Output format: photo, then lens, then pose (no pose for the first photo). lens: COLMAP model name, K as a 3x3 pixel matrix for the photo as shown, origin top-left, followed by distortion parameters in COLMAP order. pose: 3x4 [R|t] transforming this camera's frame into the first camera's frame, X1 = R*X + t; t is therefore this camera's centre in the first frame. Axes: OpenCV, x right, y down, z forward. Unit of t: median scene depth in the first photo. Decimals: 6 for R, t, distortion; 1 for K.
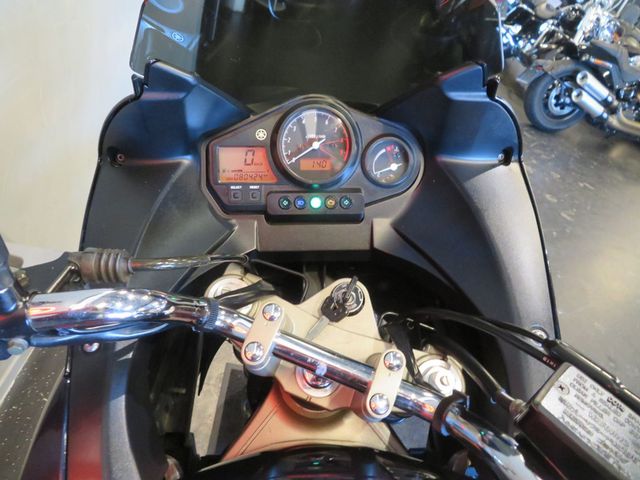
lens RADIAL K [[458.3, 0, 320.3], [0, 458.3, 240.0], [0, 0, 1]] dist [-0.007925, 0.011307]
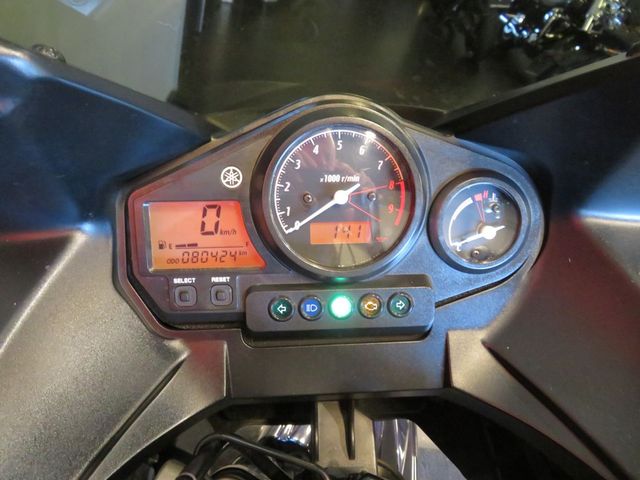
lens RADIAL K [[458.3, 0, 319.8], [0, 458.3, 239.7], [0, 0, 1]] dist [-0.007925, 0.011307]
pose [[0.999880, -0.012929, 0.008545, -0.036780], [0.012837, 0.999859, 0.010788, -0.161208], [-0.008684, -0.010677, 0.999905, 0.484664]]
